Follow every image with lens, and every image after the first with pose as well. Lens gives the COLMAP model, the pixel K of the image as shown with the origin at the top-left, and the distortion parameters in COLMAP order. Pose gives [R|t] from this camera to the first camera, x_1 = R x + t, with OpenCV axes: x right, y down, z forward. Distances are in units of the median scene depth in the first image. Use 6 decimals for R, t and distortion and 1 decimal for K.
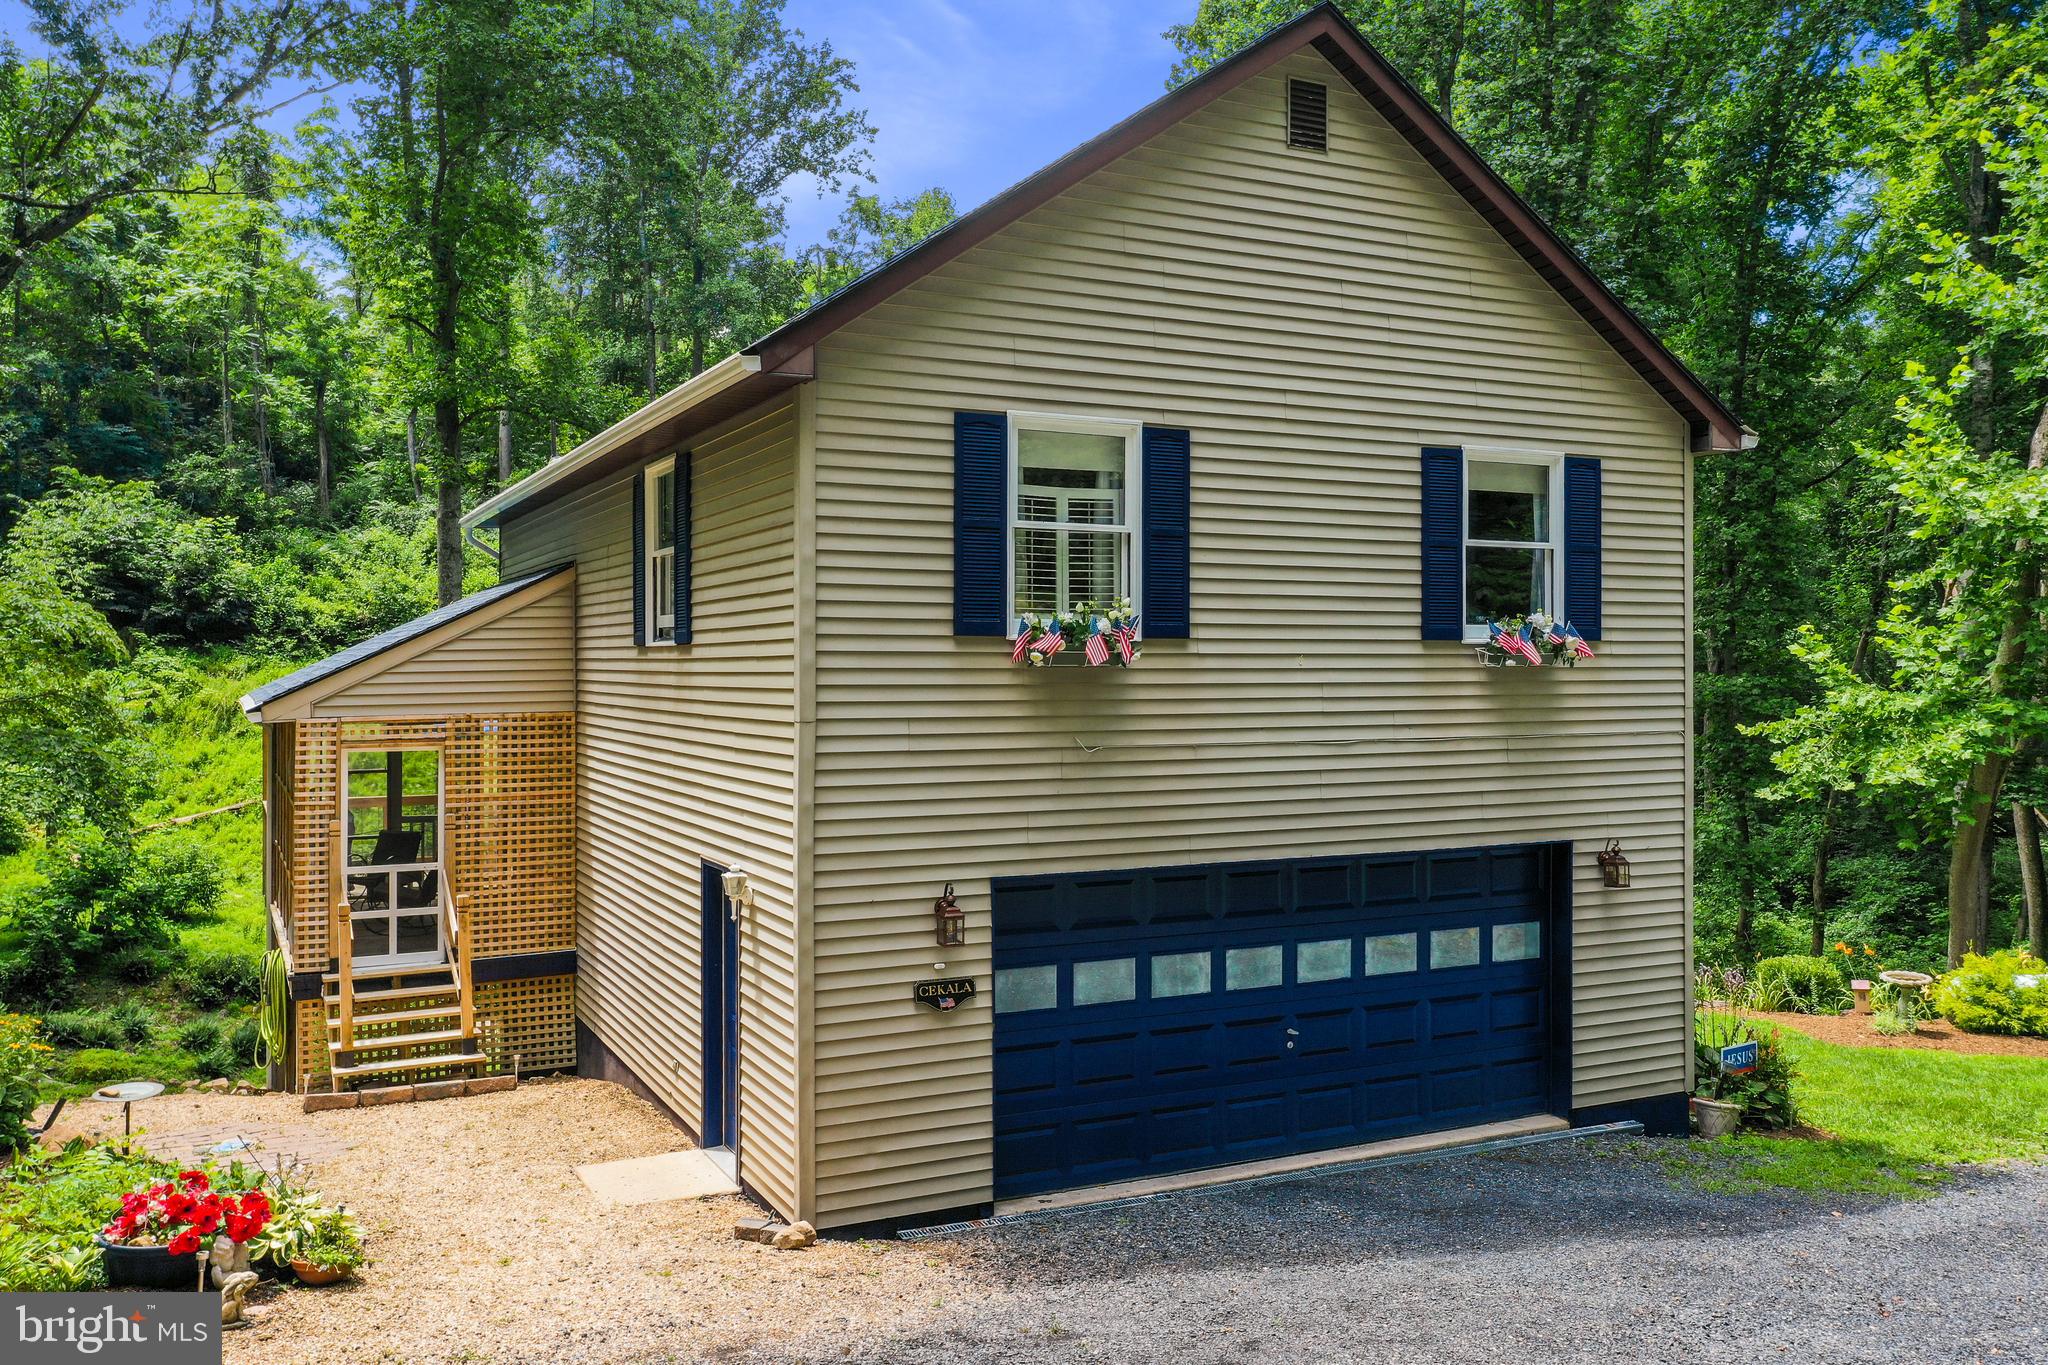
lens RADIAL K [[1619.5, 0, 1005.1], [0, 1619.5, 686.1], [0, 0, 1]] dist [0.000653, -0.001753]
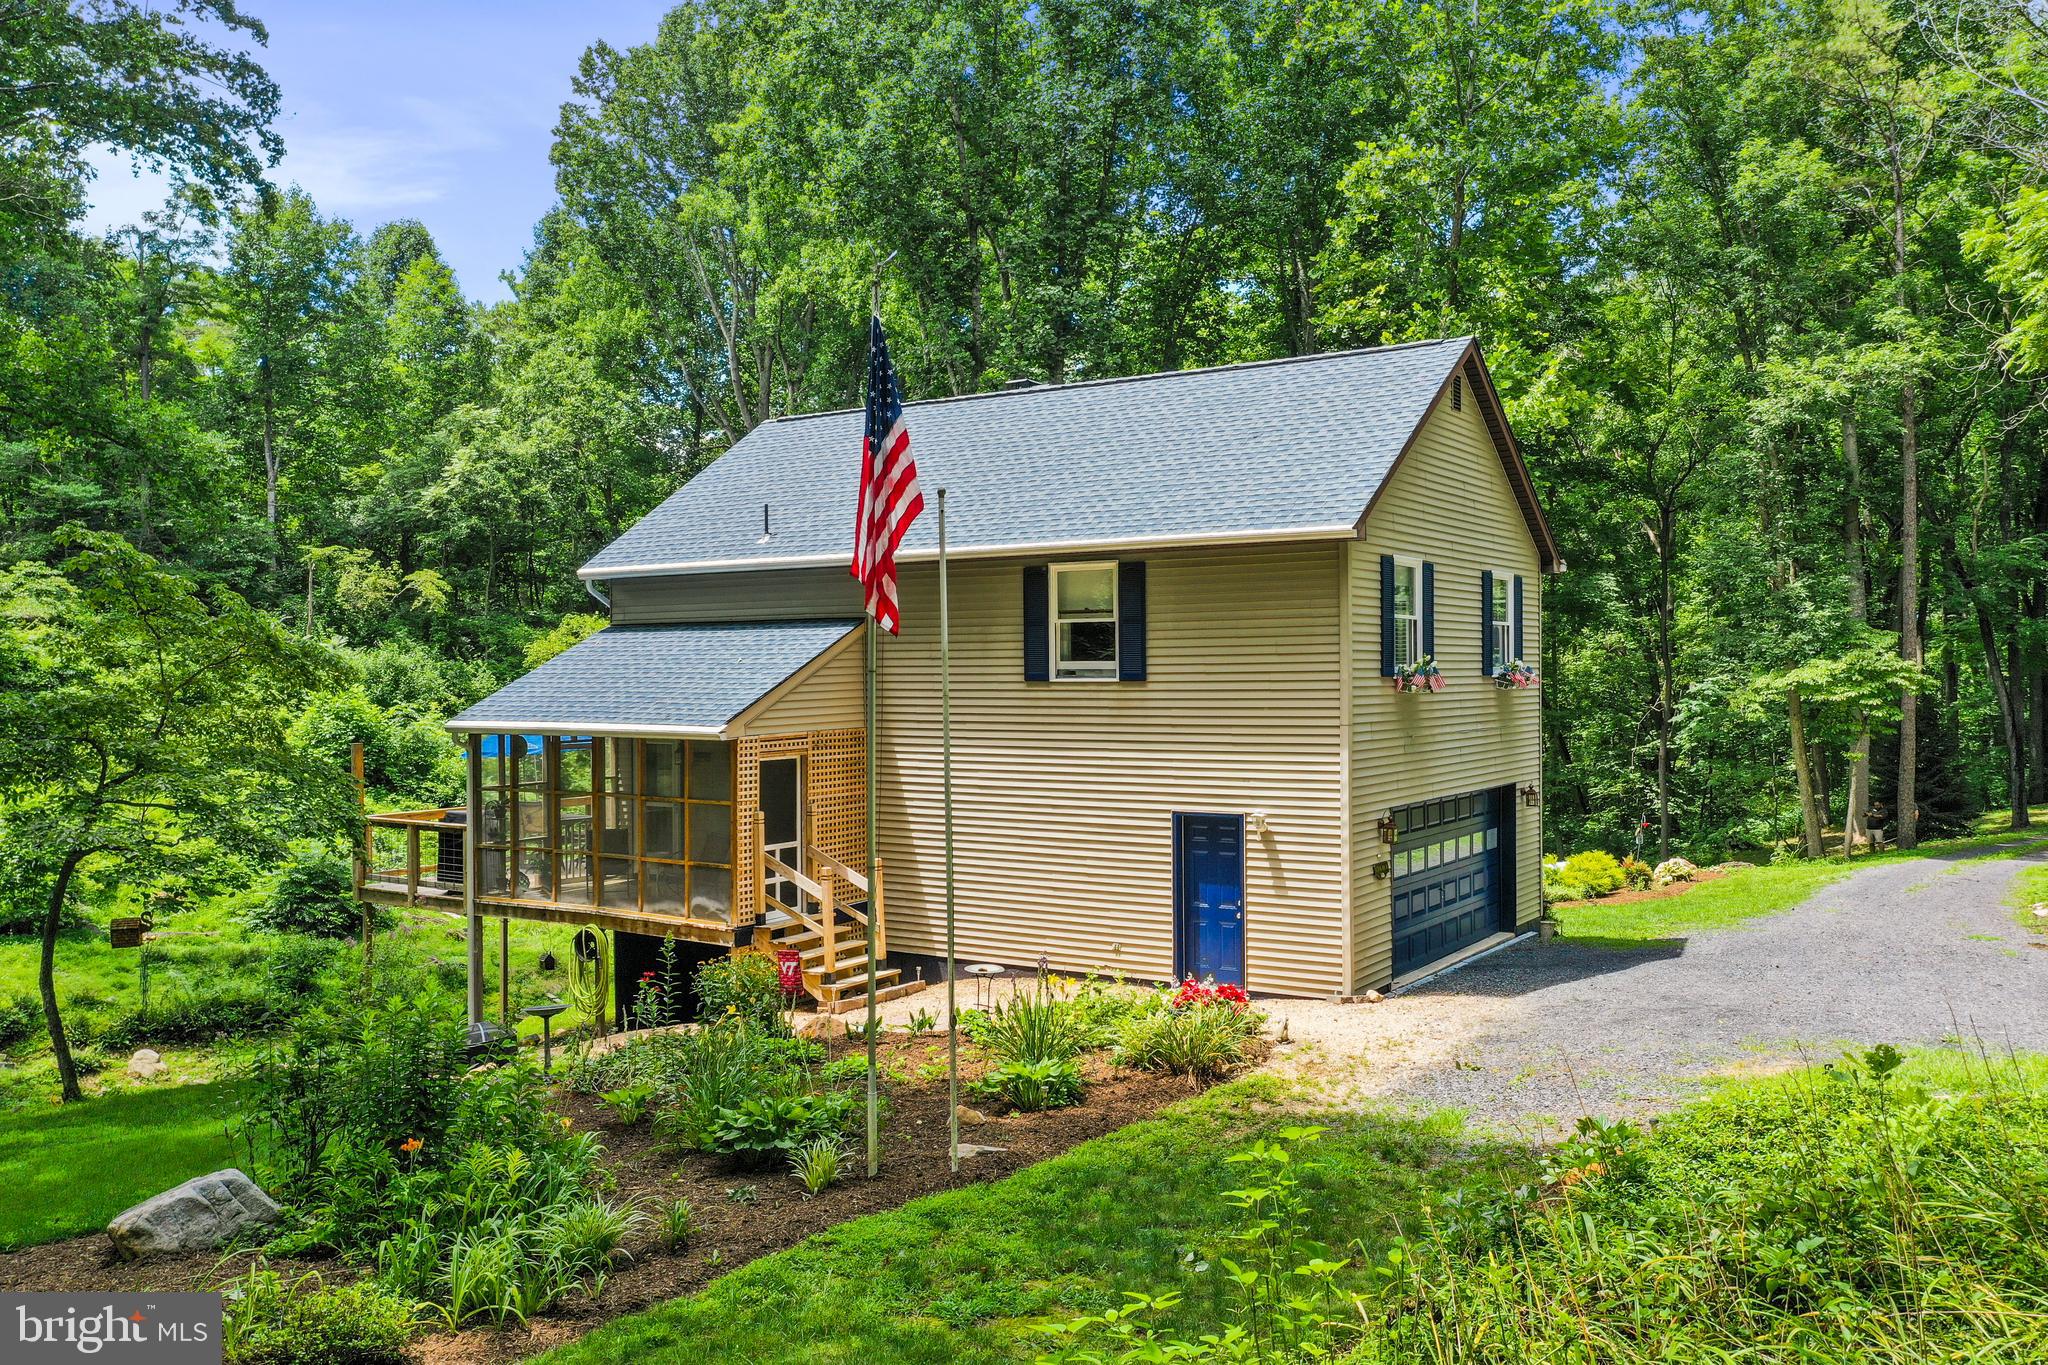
lens RADIAL K [[1619.5, 0, 1005.1], [0, 1619.5, 686.1], [0, 0, 1]] dist [0.000653, -0.001753]
pose [[0.863573, -0.011177, 0.504099, -1.149524], [0.013626, 0.999906, -0.001174, -0.020782], [-0.504039, 0.007883, 0.863645, -0.331706]]
